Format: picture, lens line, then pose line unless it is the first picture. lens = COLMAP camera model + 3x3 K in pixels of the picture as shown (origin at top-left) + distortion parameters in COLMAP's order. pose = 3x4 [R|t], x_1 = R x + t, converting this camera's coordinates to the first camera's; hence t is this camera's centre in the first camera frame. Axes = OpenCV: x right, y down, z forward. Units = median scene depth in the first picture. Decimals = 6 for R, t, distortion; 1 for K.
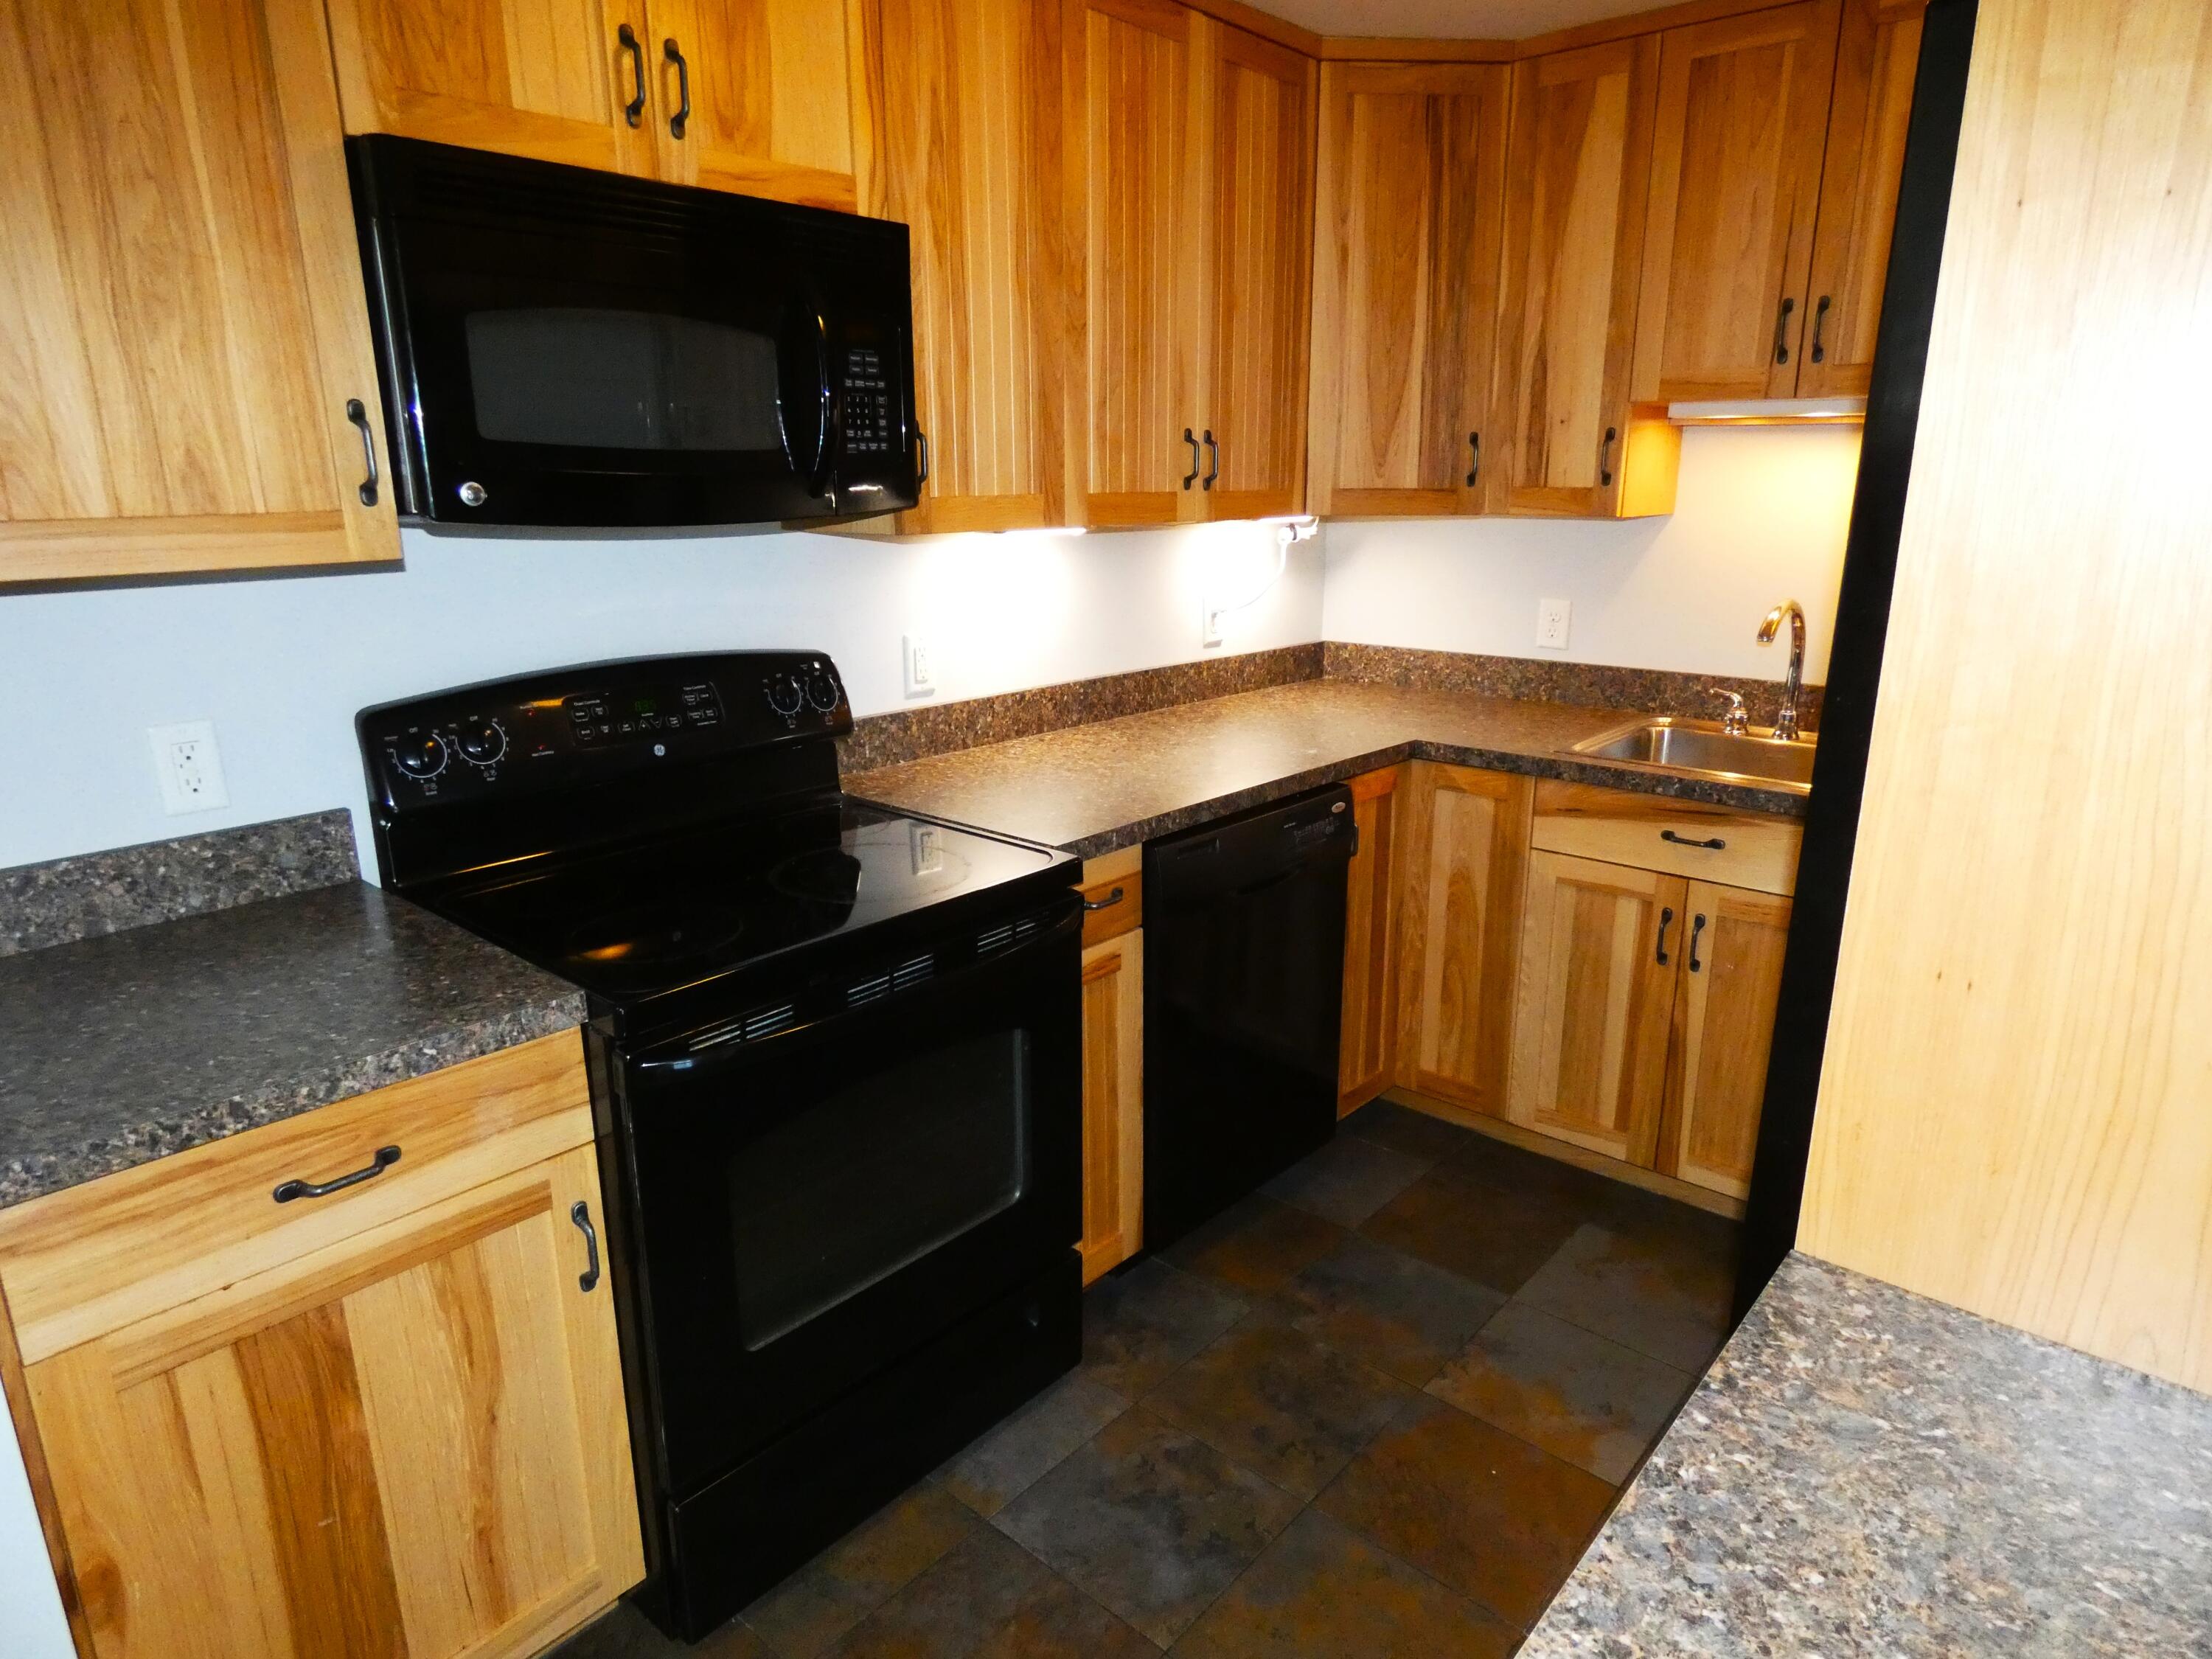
lens RADIAL K [[1326.6, 0, 1111.7], [0, 1326.6, 825.5], [0, 0, 1]] dist [-0.006122, 0.005063]
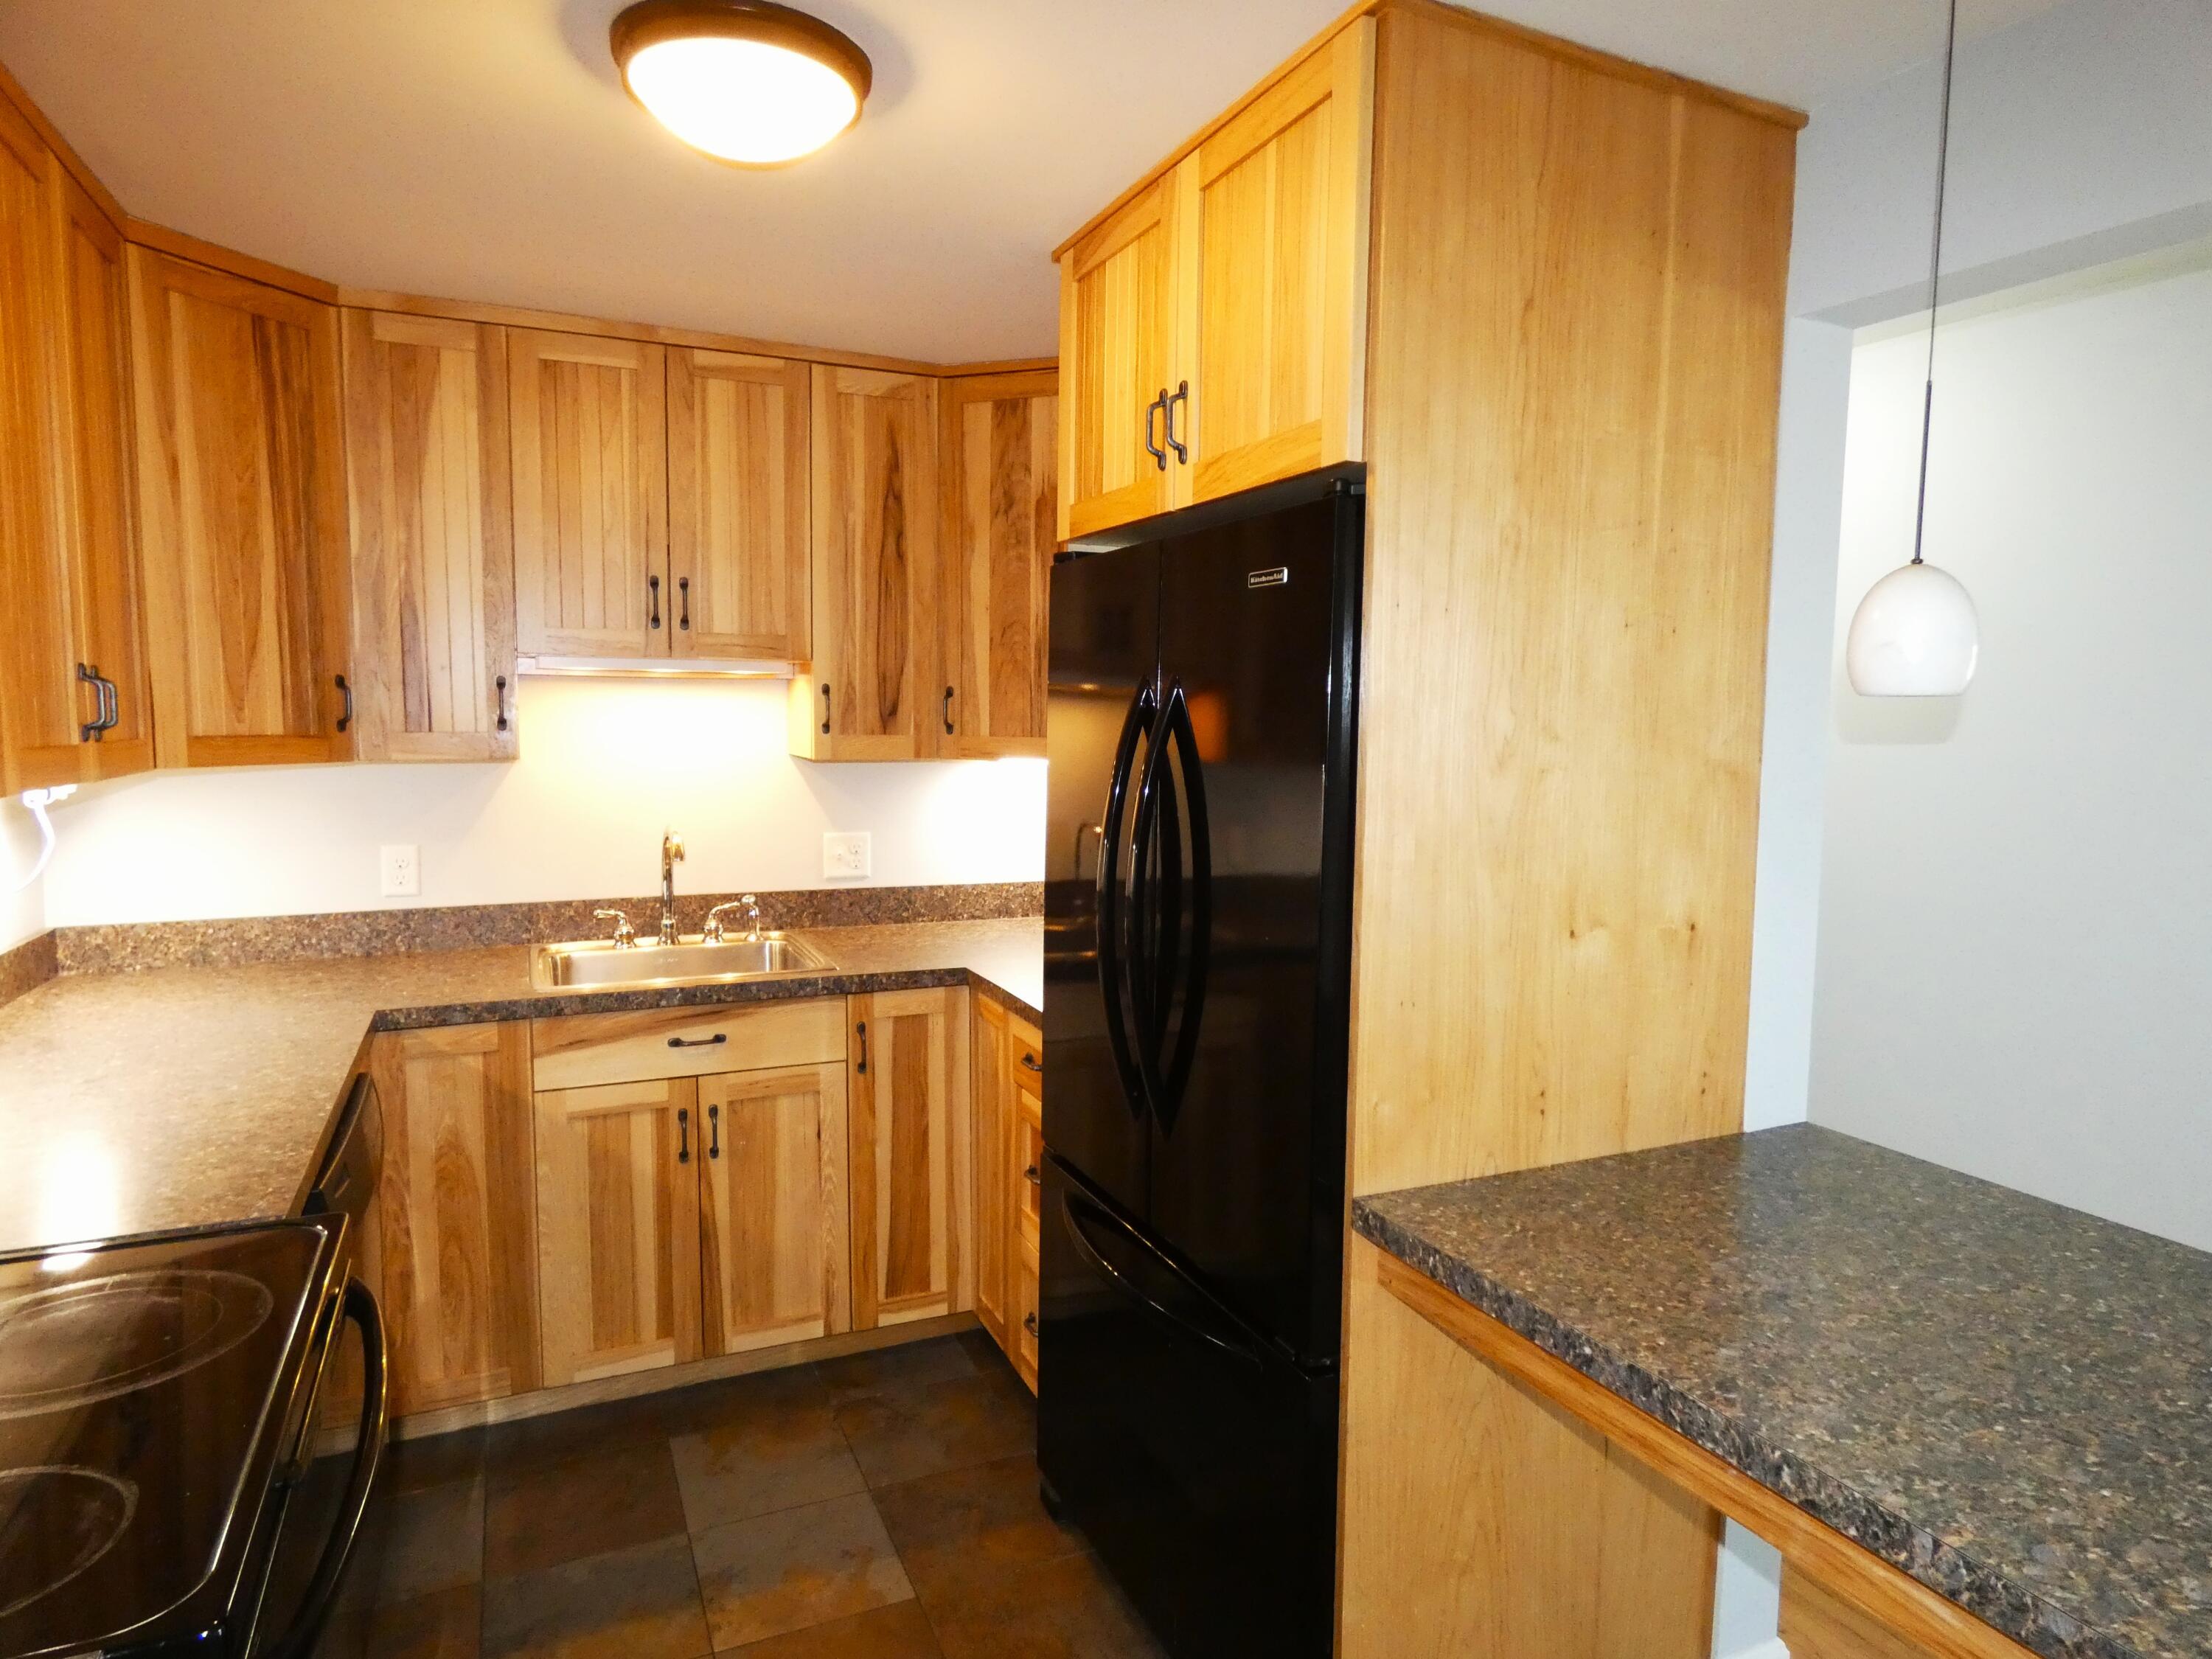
lens RADIAL K [[1326.6, 0, 1120.4], [0, 1326.6, 830.6], [0, 0, 1]] dist [-0.006122, 0.005063]
pose [[0.409842, -0.076908, 0.908908, -0.369967], [0.225194, 0.974126, -0.019117, -0.053750], [-0.883921, 0.212516, 0.416558, 0.168943]]
